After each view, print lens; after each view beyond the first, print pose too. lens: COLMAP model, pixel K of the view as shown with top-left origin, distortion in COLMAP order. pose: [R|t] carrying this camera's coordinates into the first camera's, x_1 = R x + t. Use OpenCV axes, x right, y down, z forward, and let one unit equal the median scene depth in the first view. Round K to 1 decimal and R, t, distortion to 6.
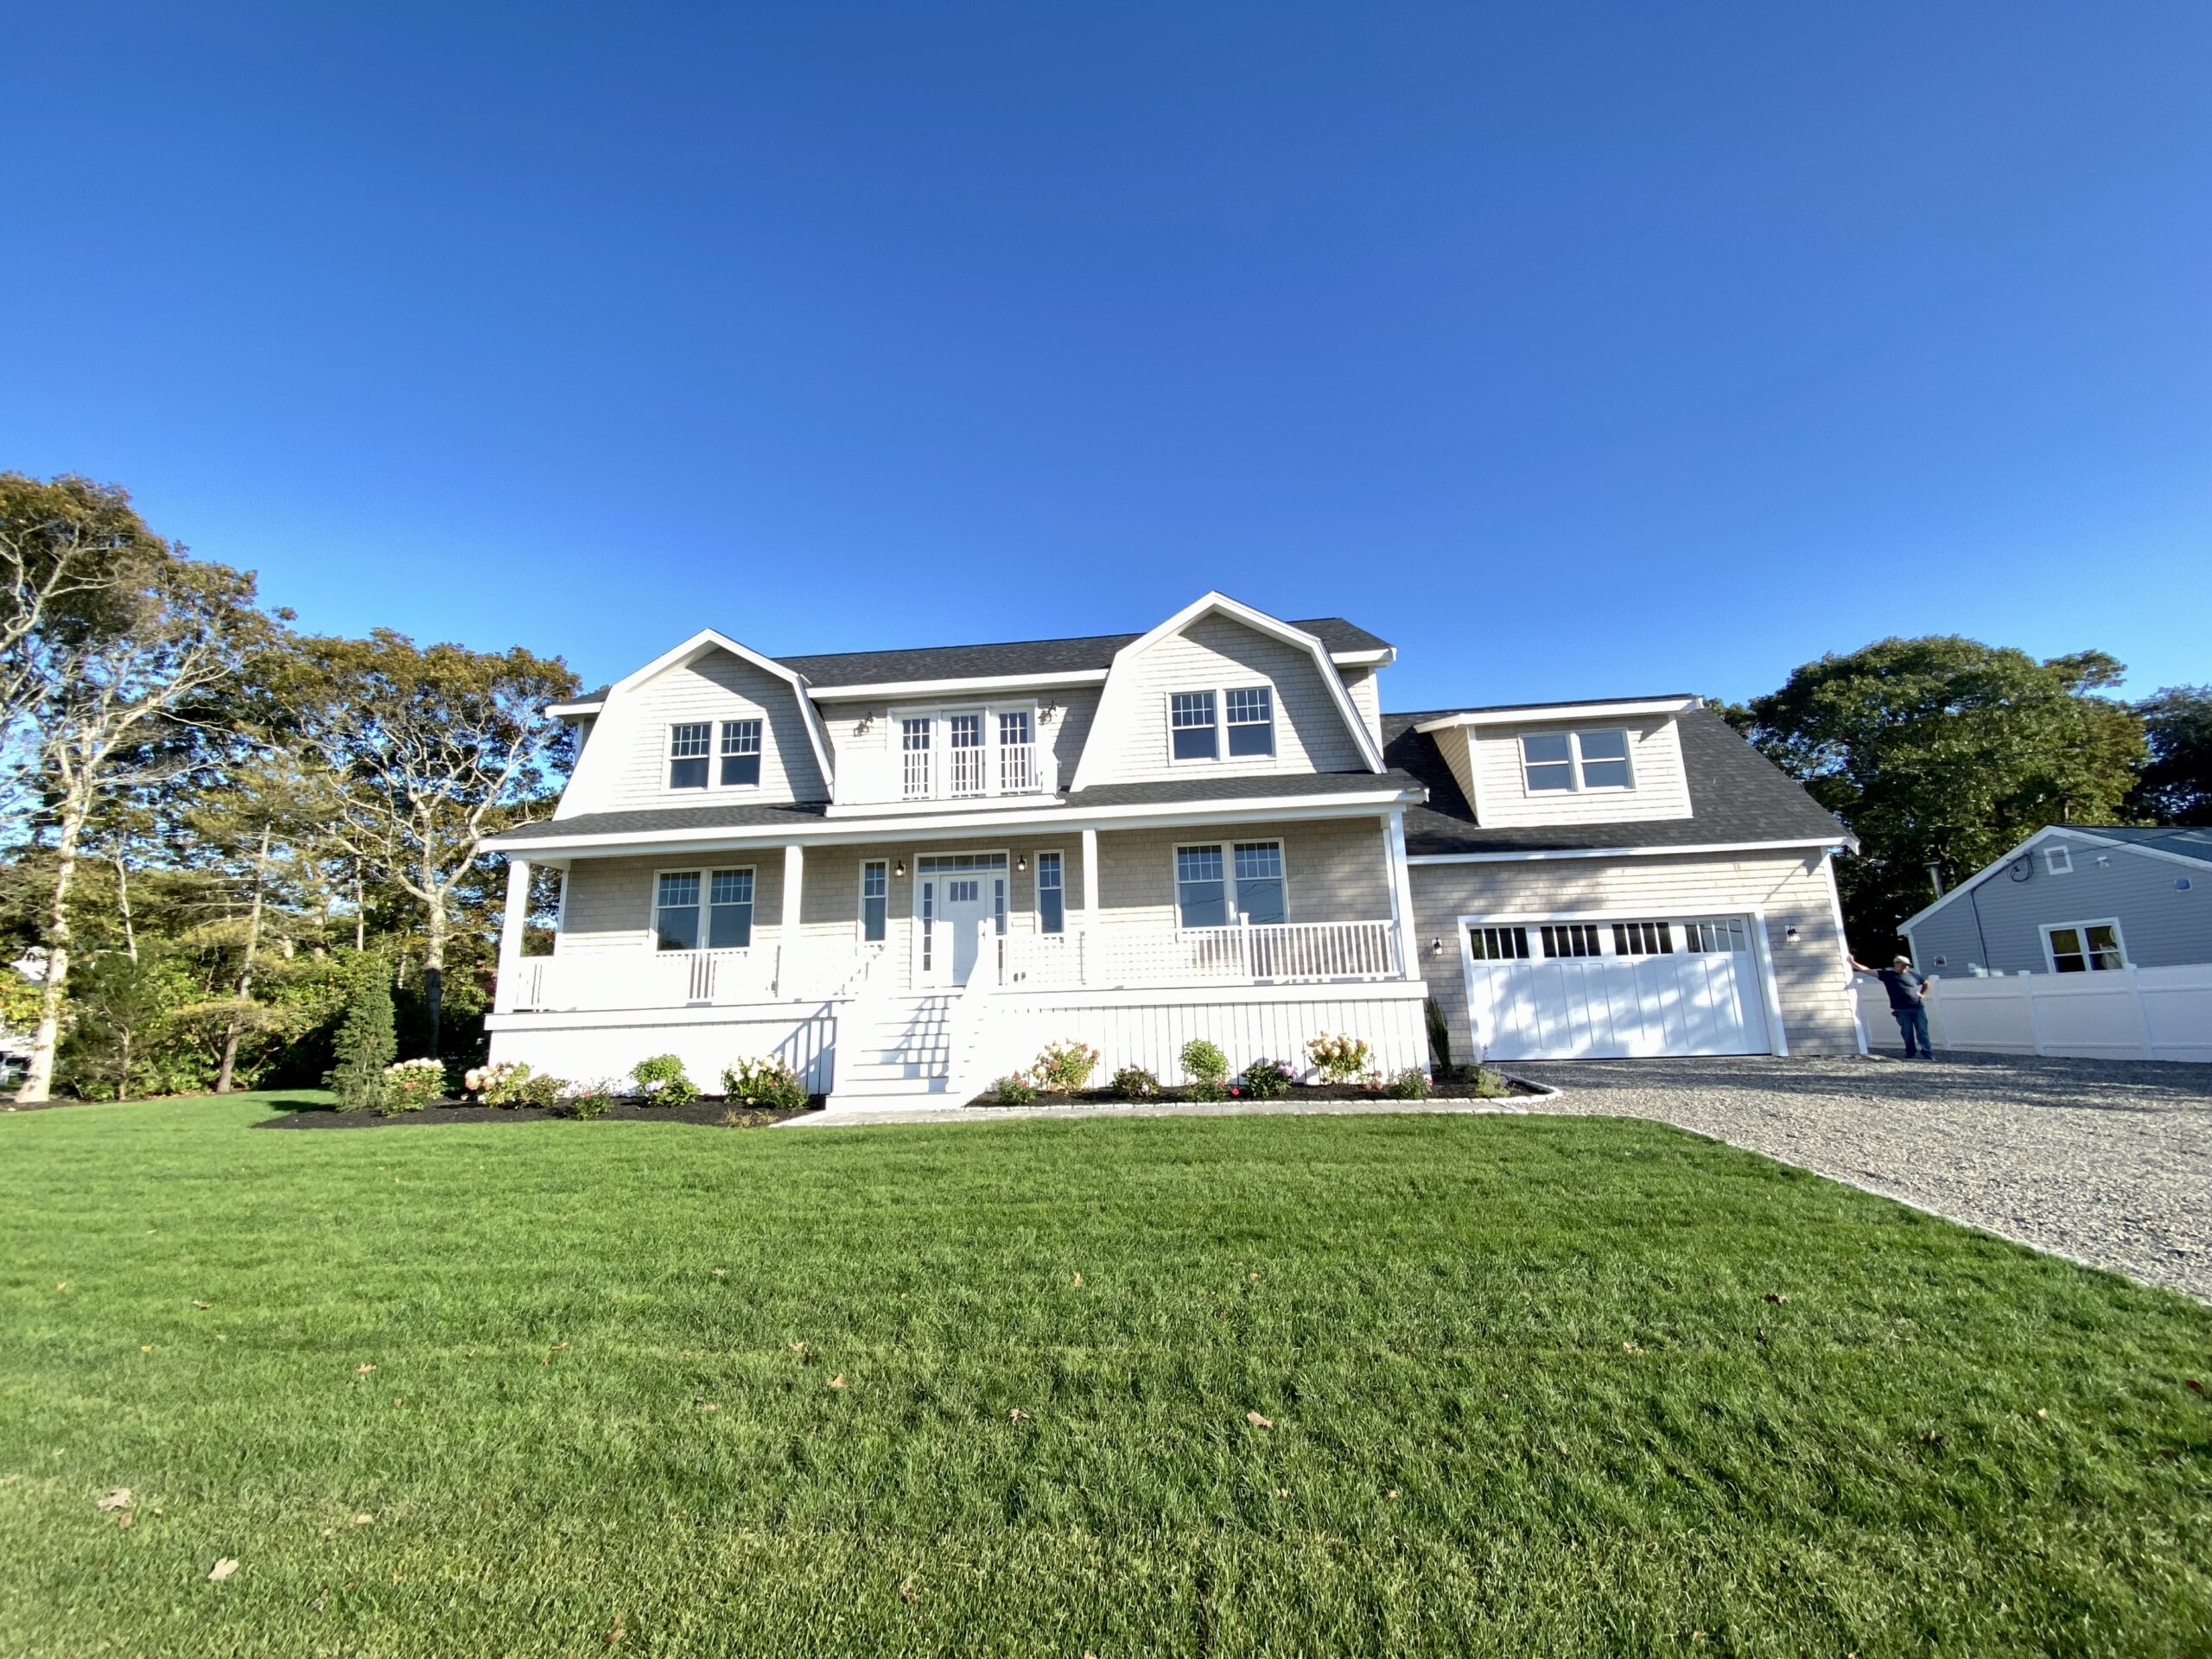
lens RADIAL K [[883.2, 0, 1109.4], [0, 883.2, 833.4], [0, 0, 1]] dist [0.020580, -0.017722]
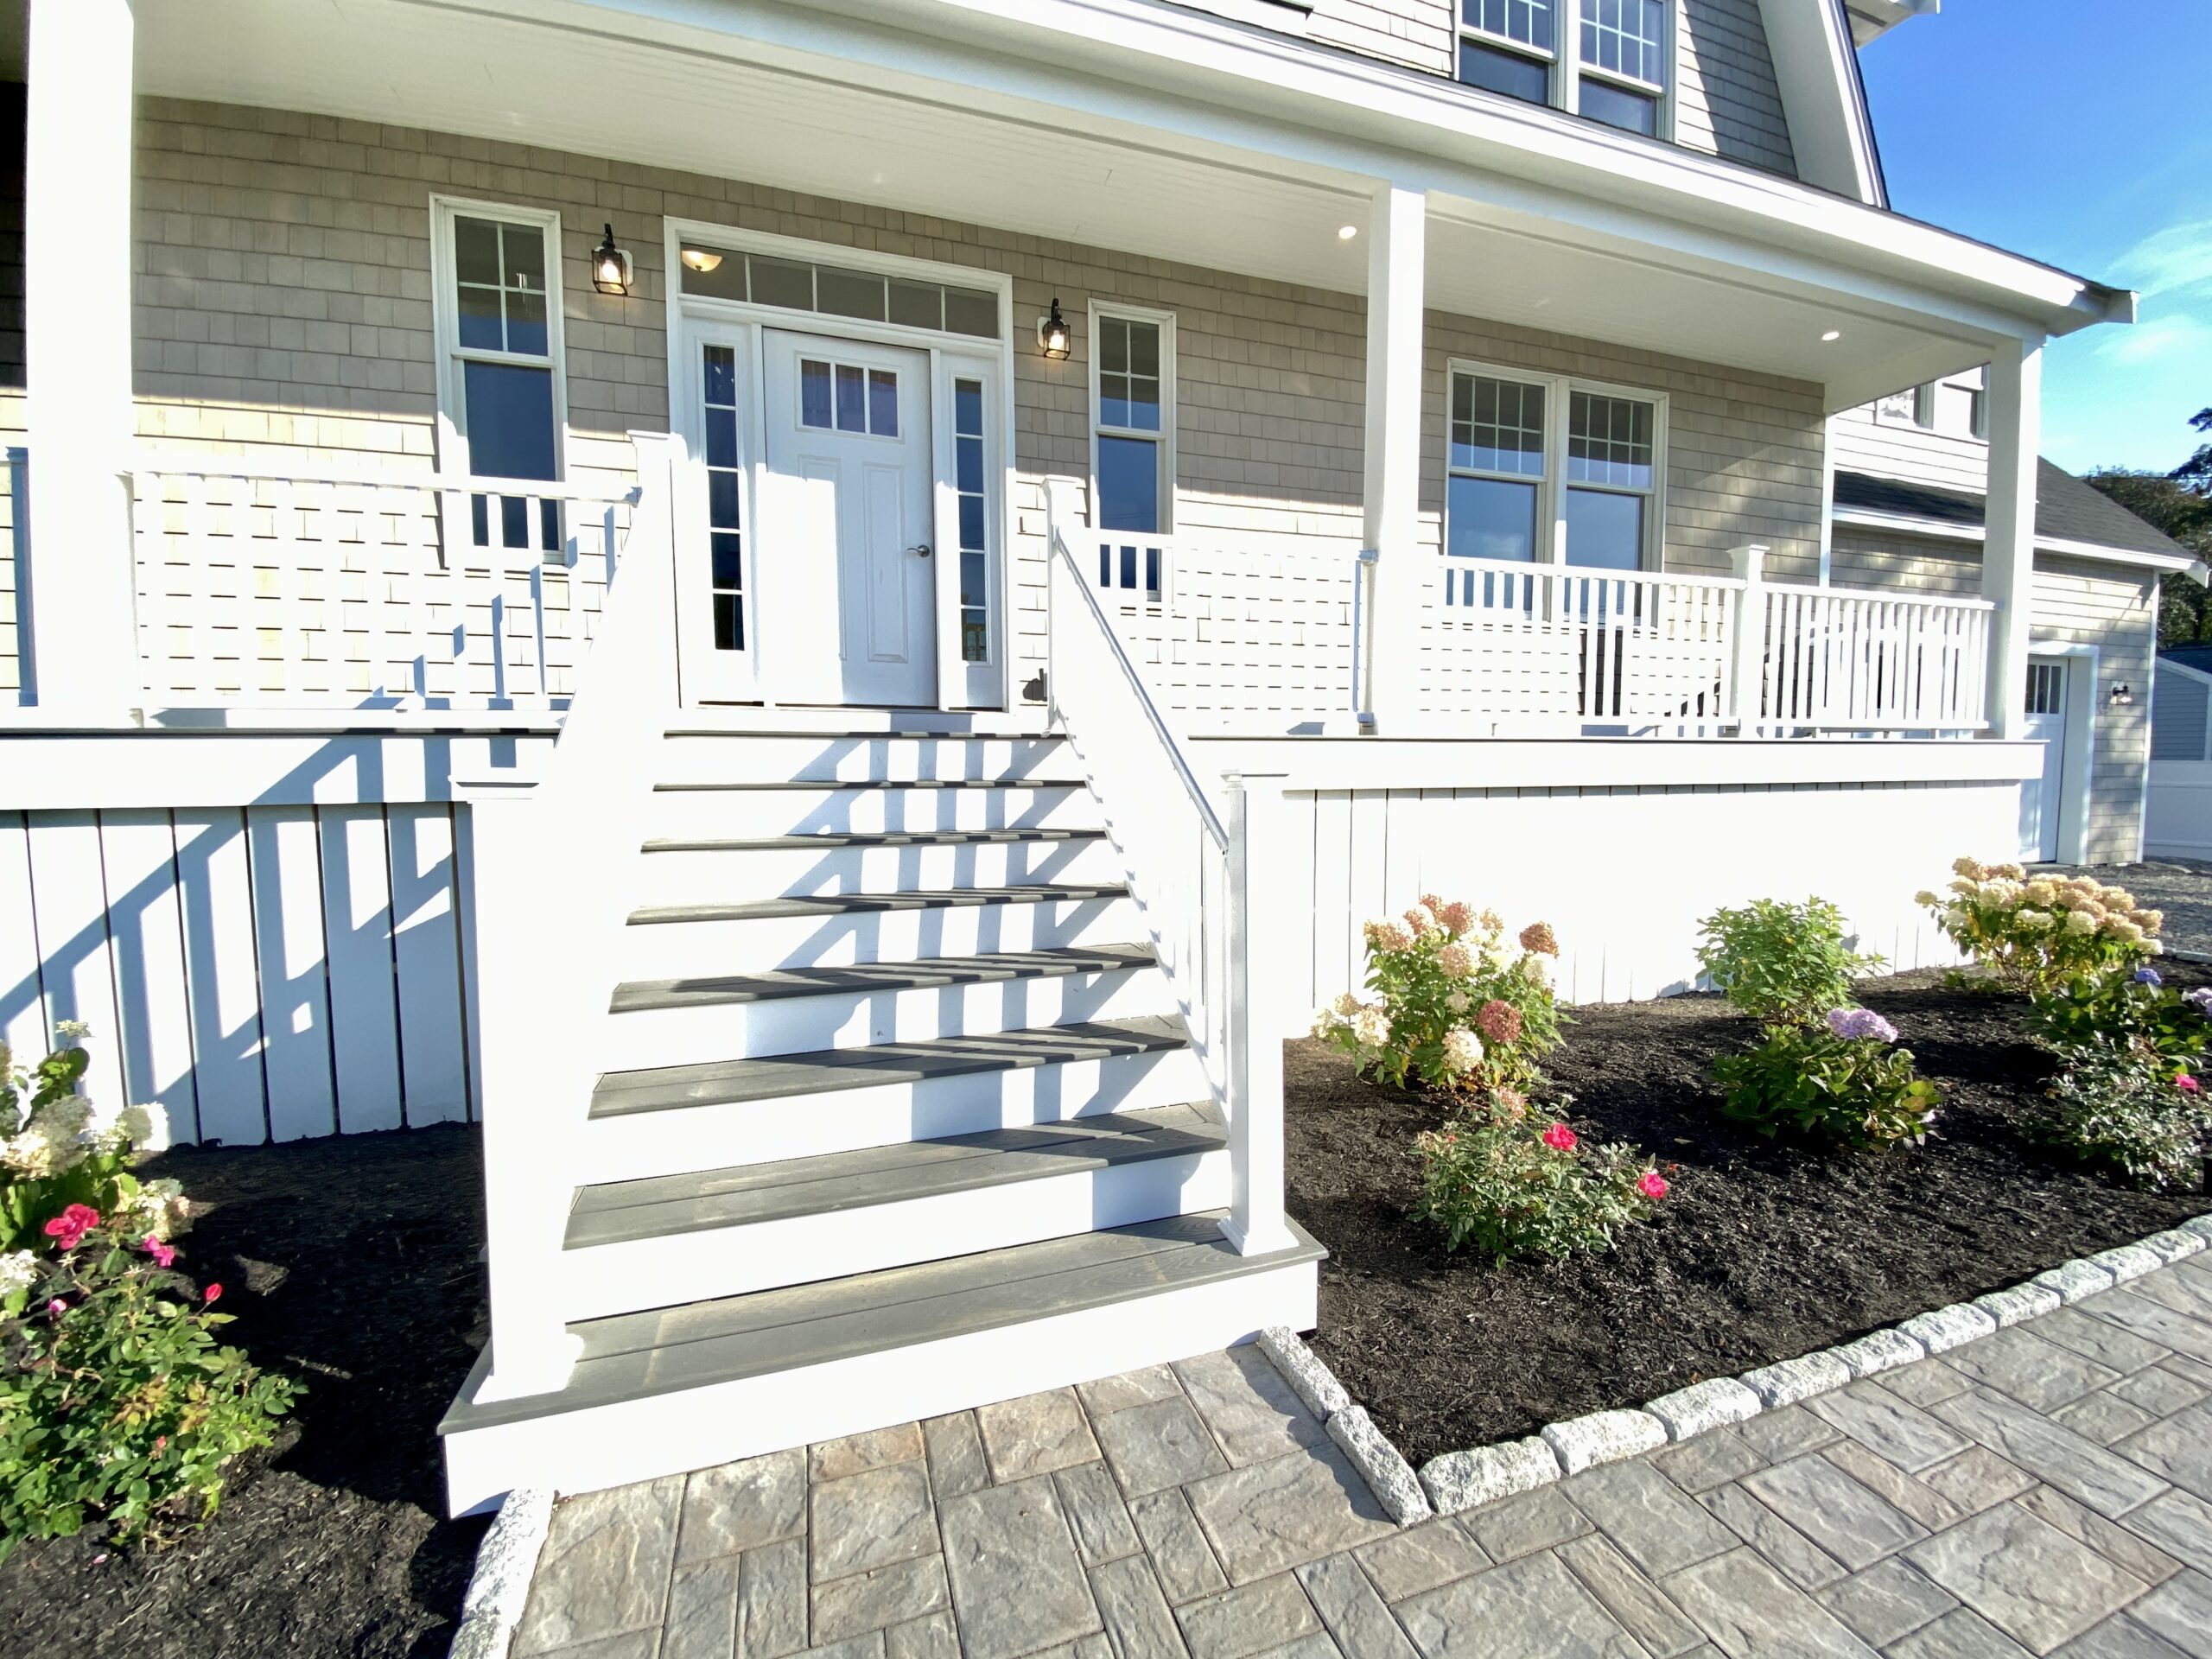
lens RADIAL K [[909.6, 0, 1110.0], [0, 909.6, 831.7], [0, 0, 1]] dist [0.019958, -0.017478]
pose [[0.907294, -0.007190, 0.420436, -0.218033], [-0.103482, 0.965286, 0.239820, 0.125749], [-0.407566, -0.261095, 0.875054, 0.649318]]
